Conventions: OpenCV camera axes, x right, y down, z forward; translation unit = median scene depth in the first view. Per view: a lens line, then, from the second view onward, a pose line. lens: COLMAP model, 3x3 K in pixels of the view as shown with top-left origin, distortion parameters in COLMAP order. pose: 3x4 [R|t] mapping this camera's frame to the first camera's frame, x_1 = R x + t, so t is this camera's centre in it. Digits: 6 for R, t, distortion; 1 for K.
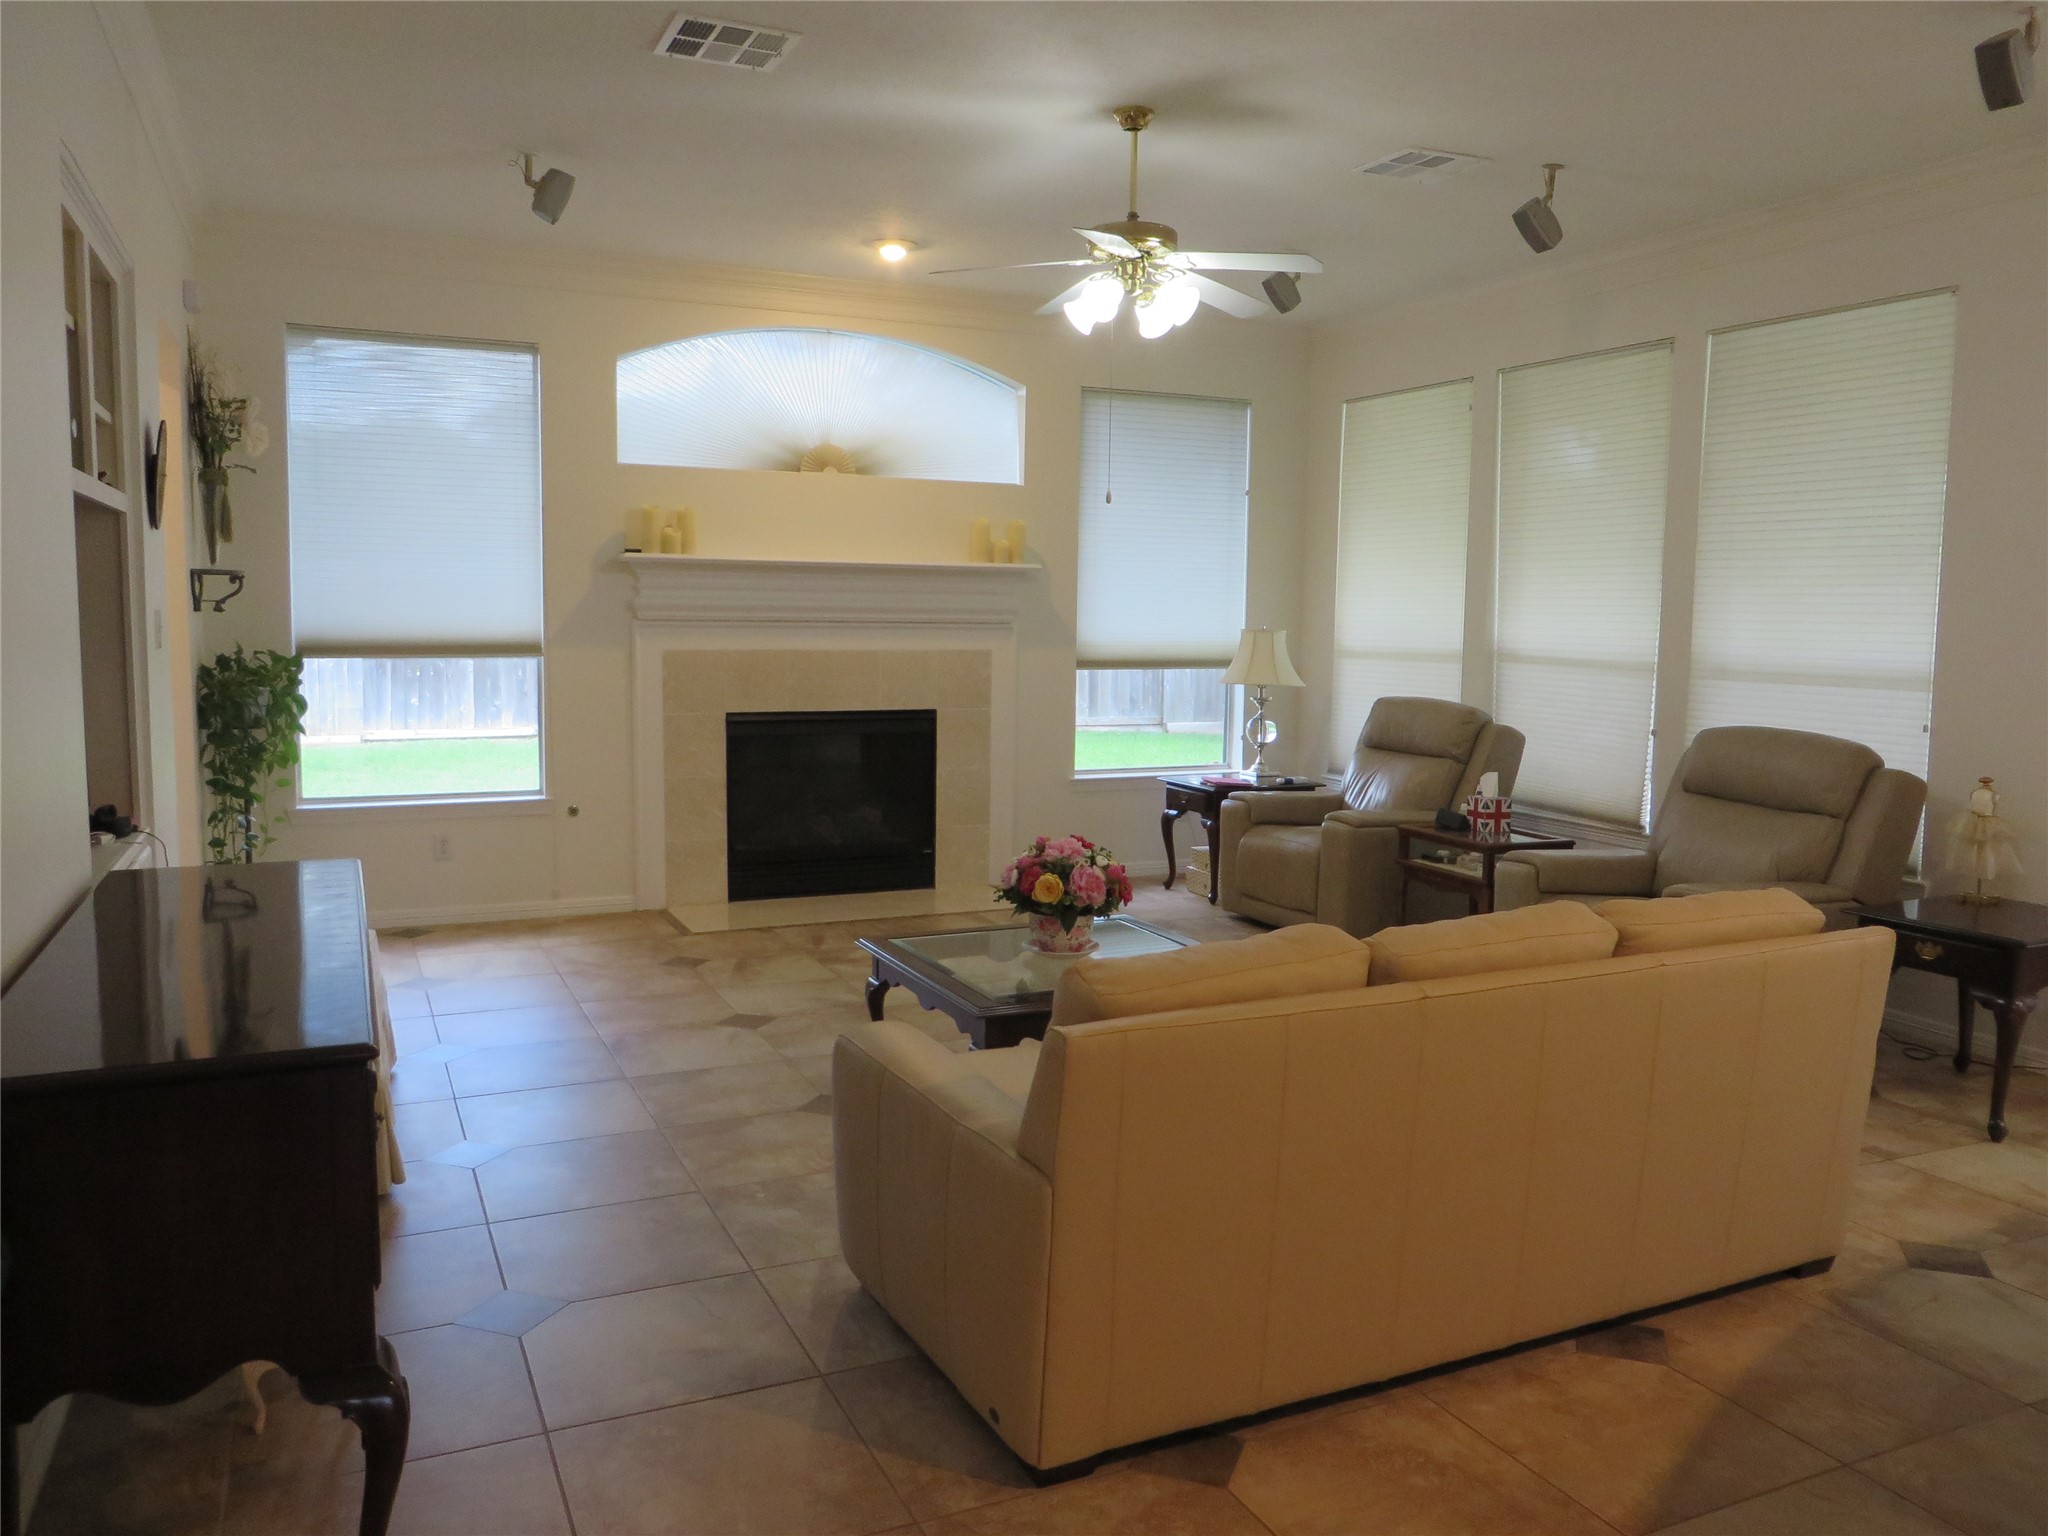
lens RADIAL K [[1526.2, 0, 1003.5], [0, 1526.2, 755.2], [0, 0, 1]] dist [-0.011888, -0.001010]
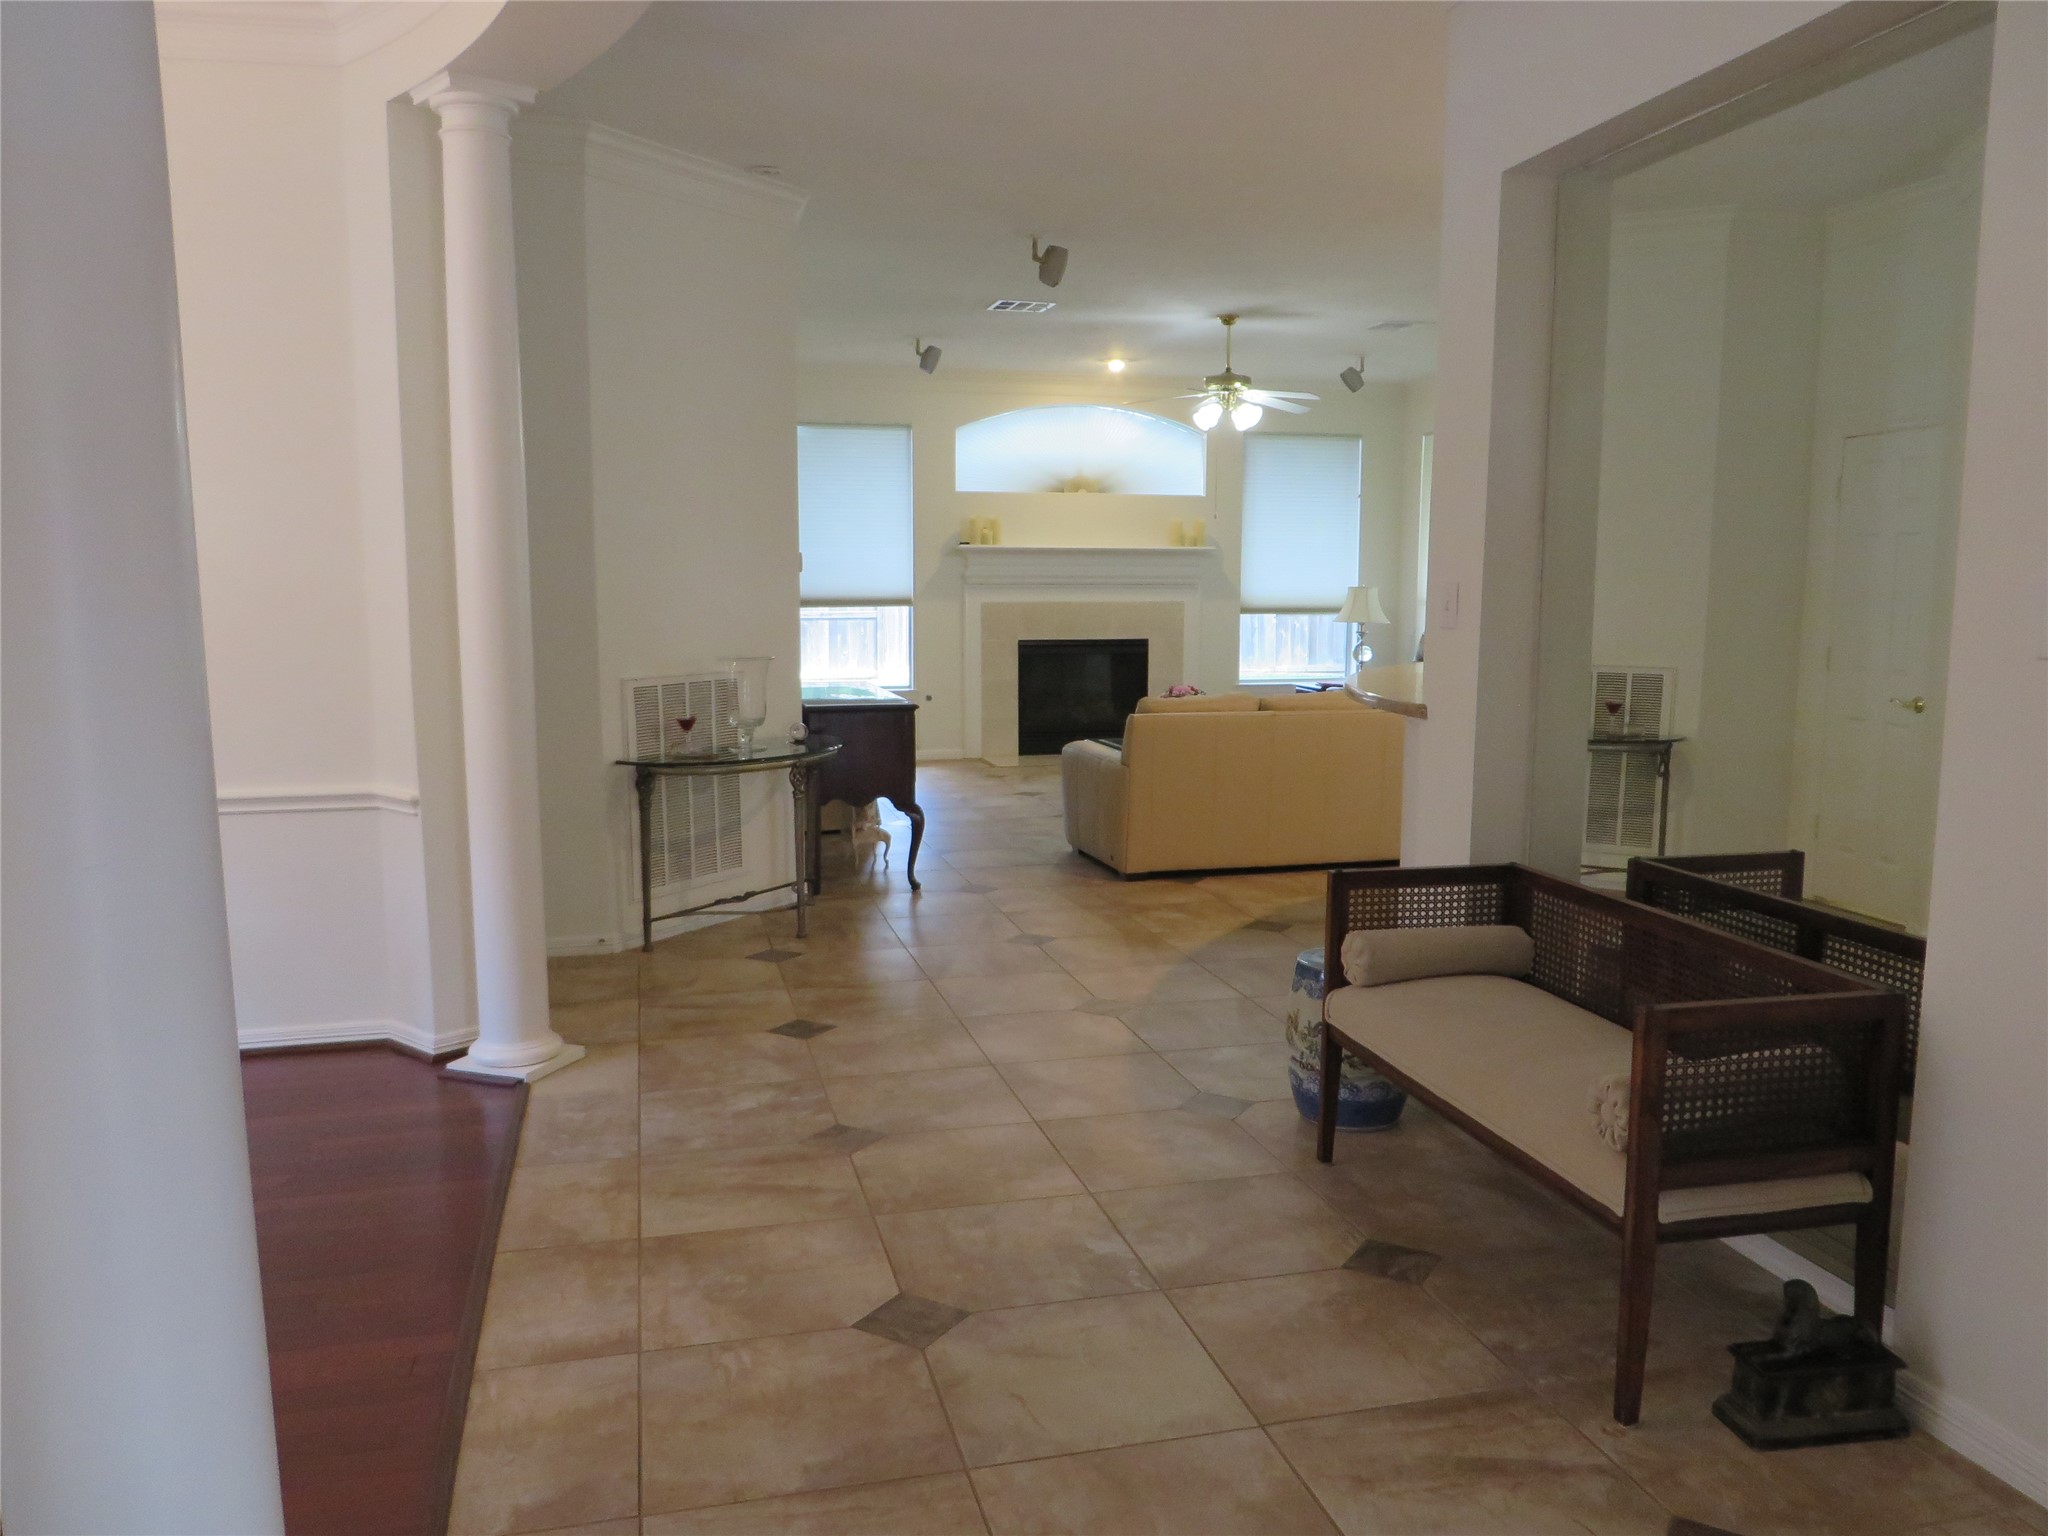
lens RADIAL K [[1526.2, 0, 1014.0], [0, 1526.2, 761.1], [0, 0, 1]] dist [-0.011888, -0.001010]
pose [[0.984016, 0.009453, -0.177830, 0.110704], [-0.005331, 0.999706, 0.023646, 0.065053], [0.178001, -0.022320, 0.983777, -0.640182]]
